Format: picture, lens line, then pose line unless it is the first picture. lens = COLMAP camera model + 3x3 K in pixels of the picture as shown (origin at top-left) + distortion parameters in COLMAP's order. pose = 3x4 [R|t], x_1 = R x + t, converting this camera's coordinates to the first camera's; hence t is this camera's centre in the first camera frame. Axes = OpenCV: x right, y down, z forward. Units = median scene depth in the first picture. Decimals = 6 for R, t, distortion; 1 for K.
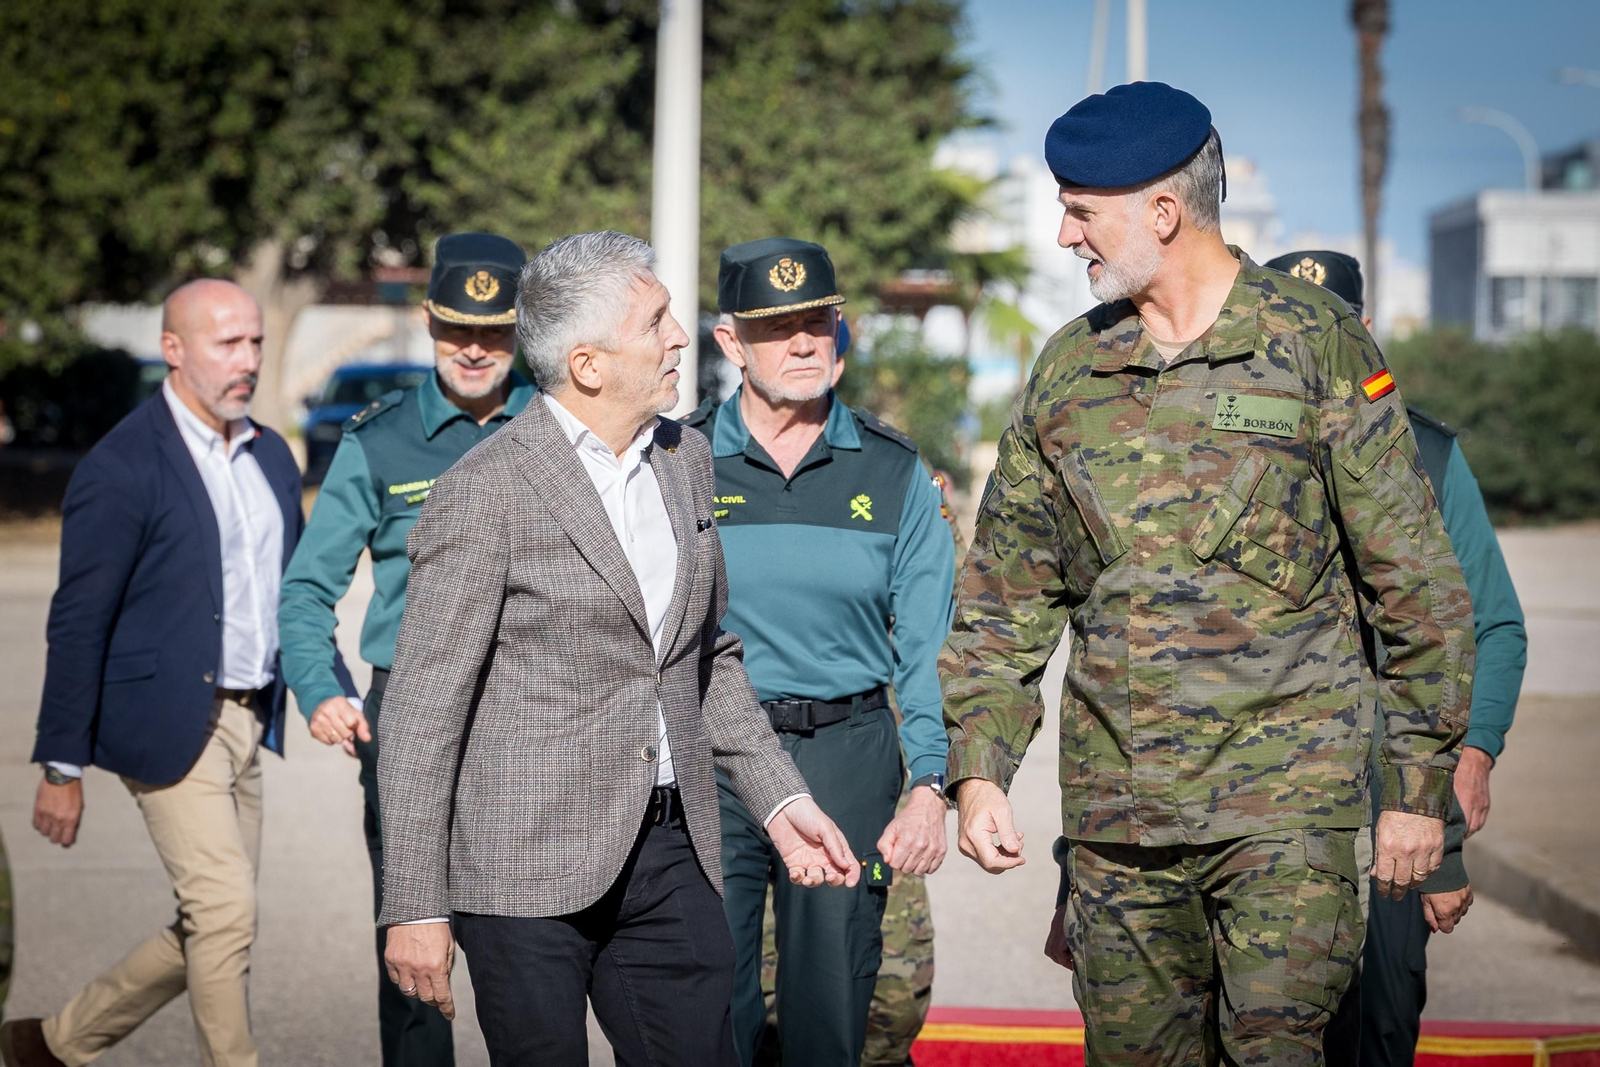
lens RADIAL K [[11704.7, 0, 795.7], [0, 11704.7, 532.9], [0, 0, 1]] dist [0.791692, 0.000000]
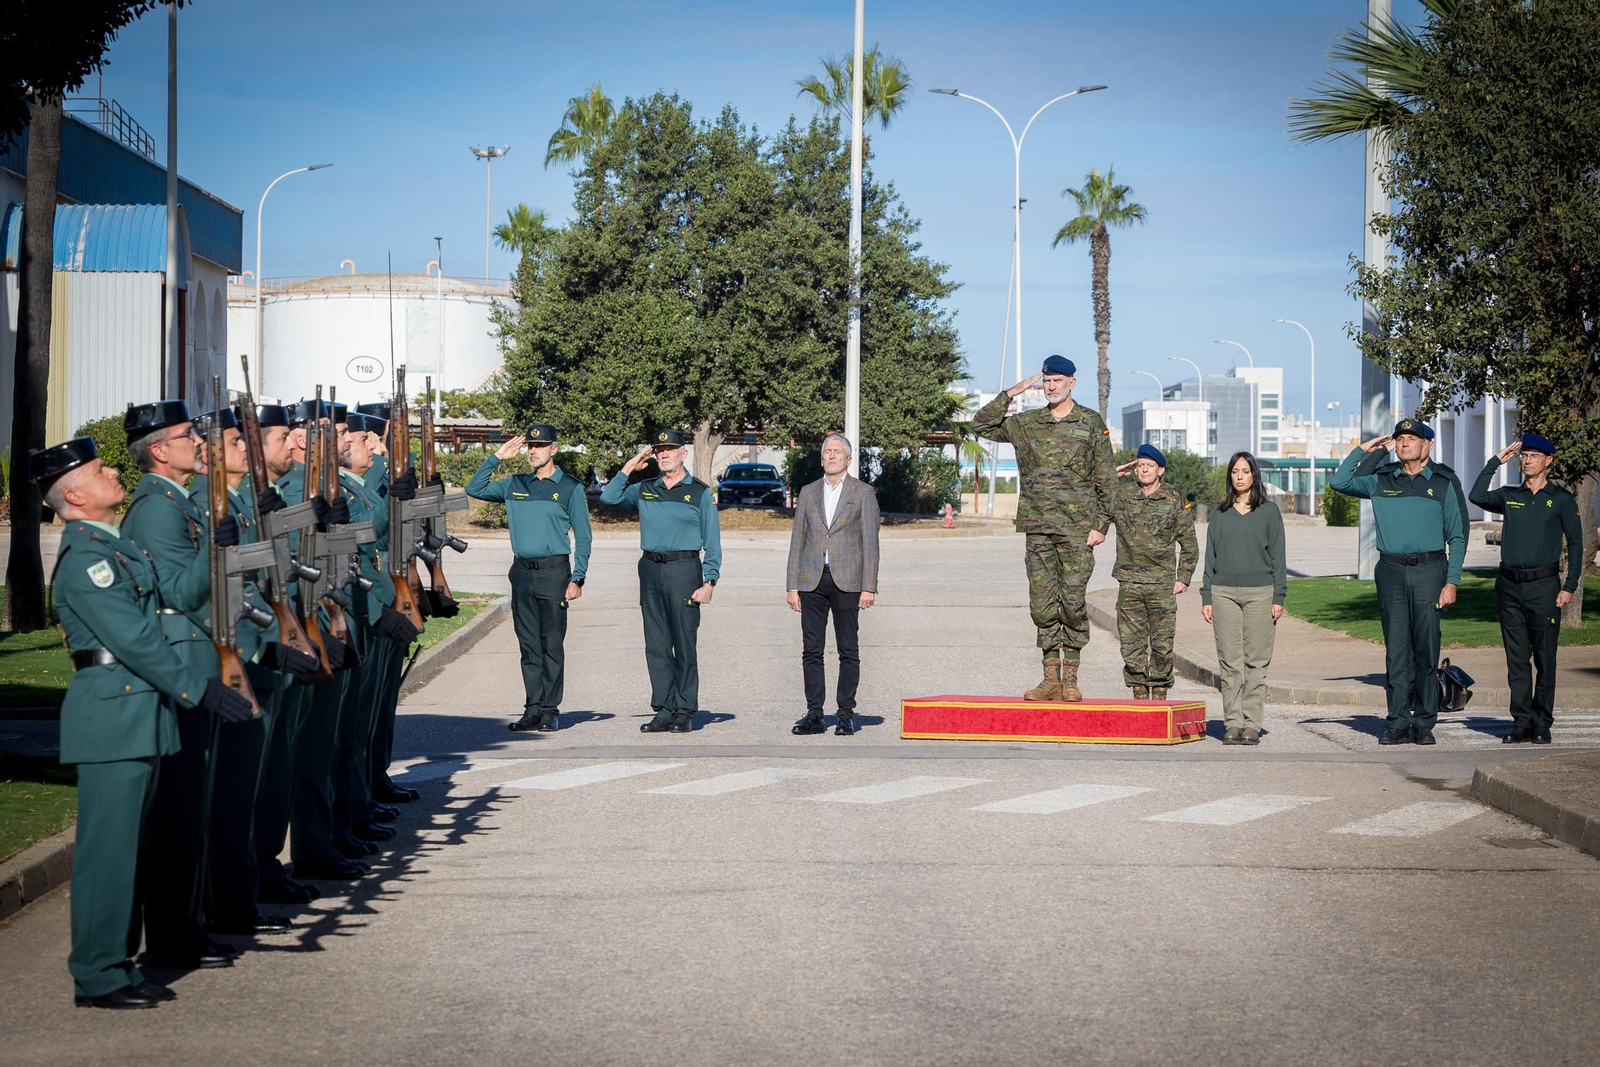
lens RADIAL K [[5303.9, 0, 811.4], [0, 5303.9, 537.6], [0, 0, 1]] dist [1.046405, 0.000000]
pose [[0.999974, -0.003275, -0.006395, -0.011956], [0.003242, 0.999981, -0.005253, 0.009564], [0.006412, 0.005233, 0.999966, -0.255619]]
